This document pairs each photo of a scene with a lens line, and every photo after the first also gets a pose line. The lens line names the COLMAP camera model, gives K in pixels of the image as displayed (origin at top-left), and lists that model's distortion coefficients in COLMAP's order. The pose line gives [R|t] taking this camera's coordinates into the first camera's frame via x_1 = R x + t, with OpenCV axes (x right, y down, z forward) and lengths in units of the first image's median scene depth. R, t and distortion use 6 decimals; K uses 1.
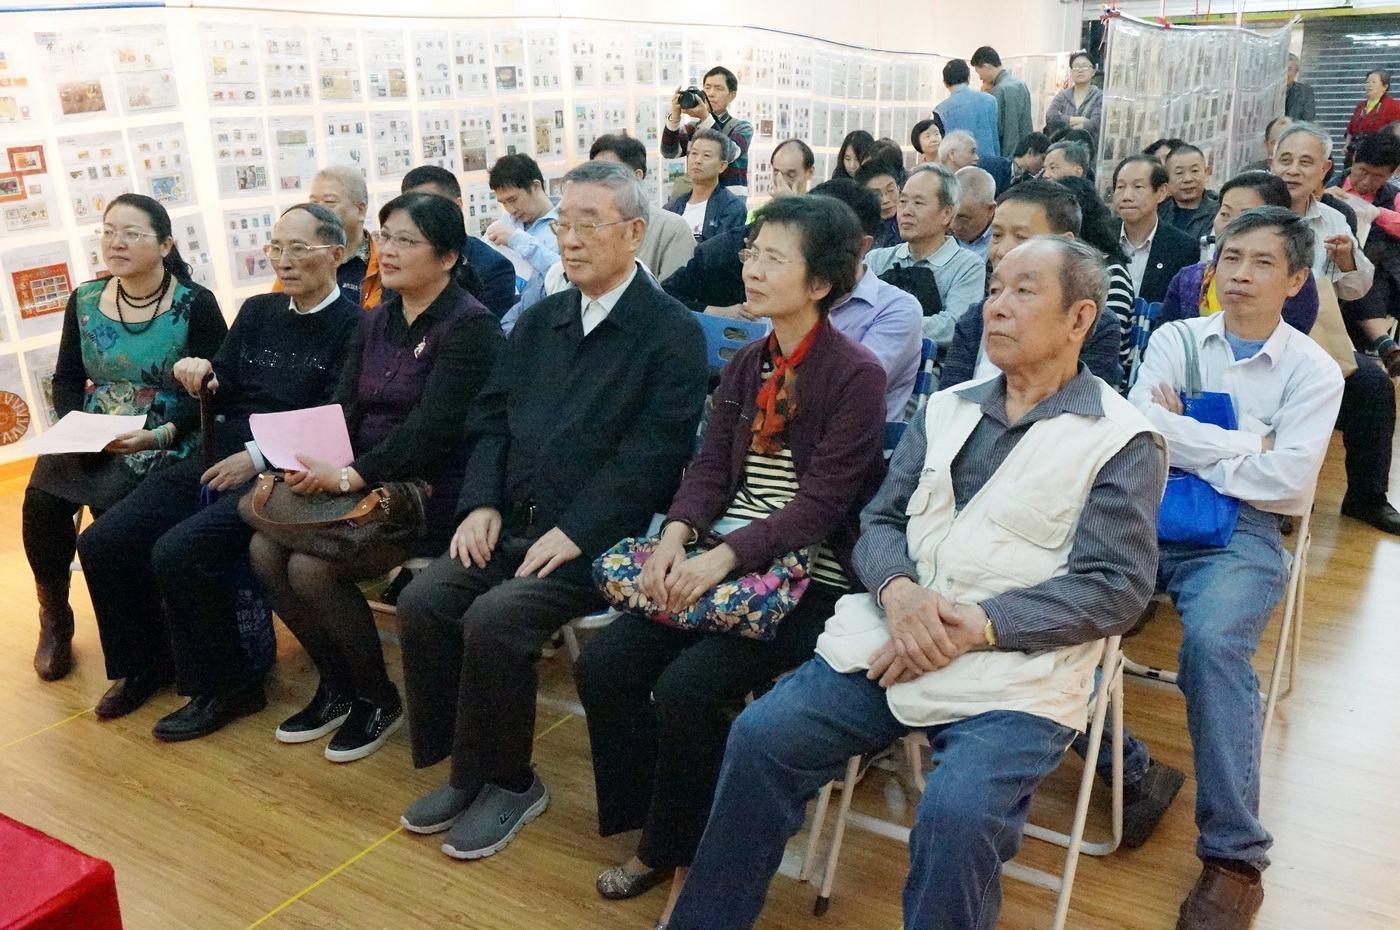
lens RADIAL K [[1220.4, 0, 701.4], [0, 1220.4, 467.1], [0, 0, 1]] dist [0.080200, -0.022216]
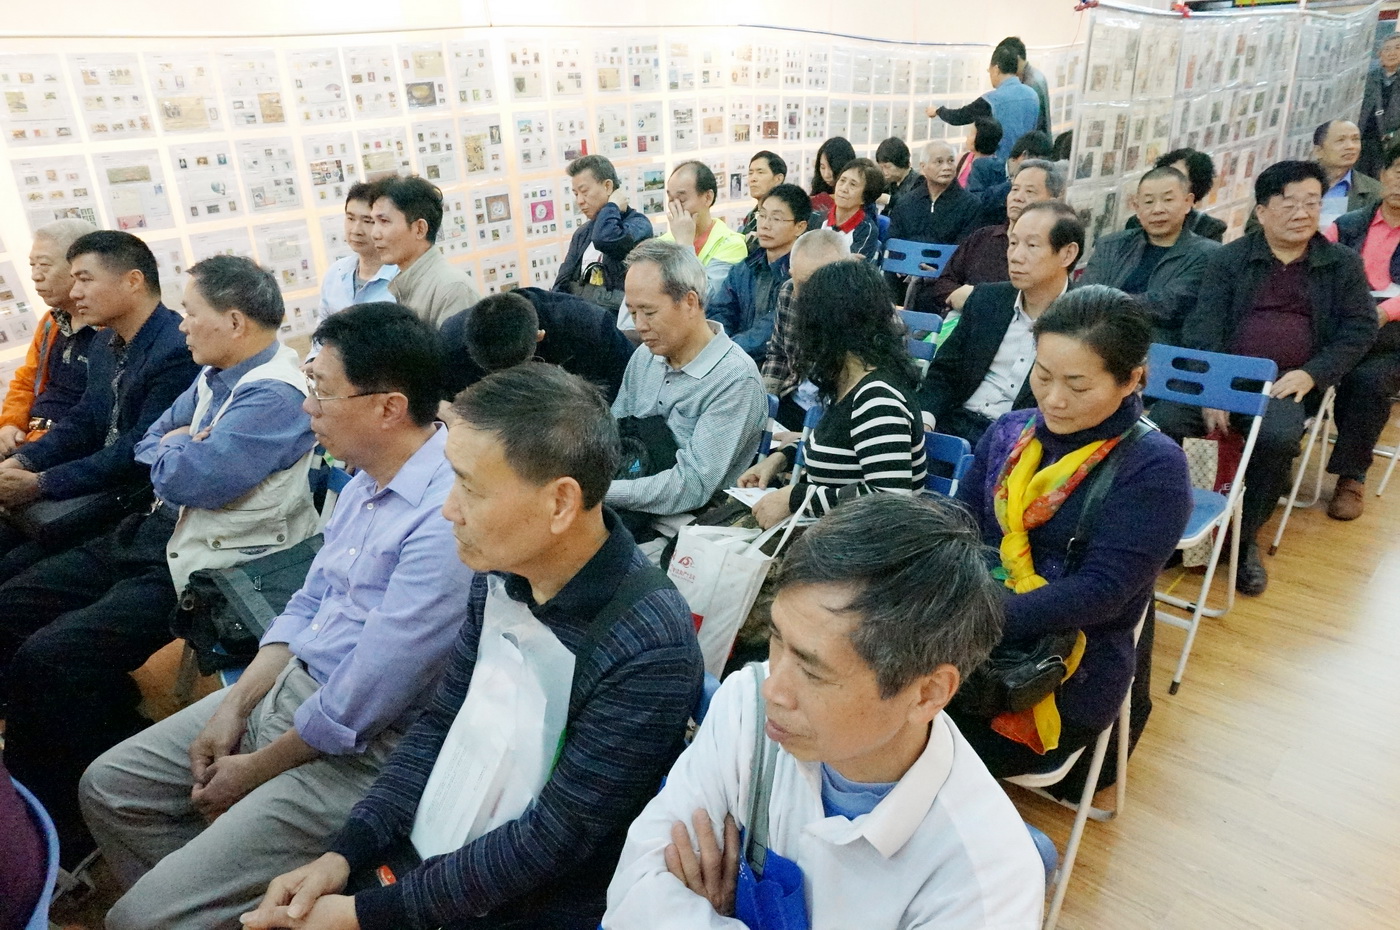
lens RADIAL K [[954.8, 0, 699.5], [0, 954.8, 465.6], [0, 0, 1]] dist [-0.002828, 0.018012]
pose [[0.983242, 0.046005, -0.176407, 0.184733], [-0.029158, 0.994864, 0.096935, -0.102384], [0.179961, -0.090167, 0.979533, 0.273453]]
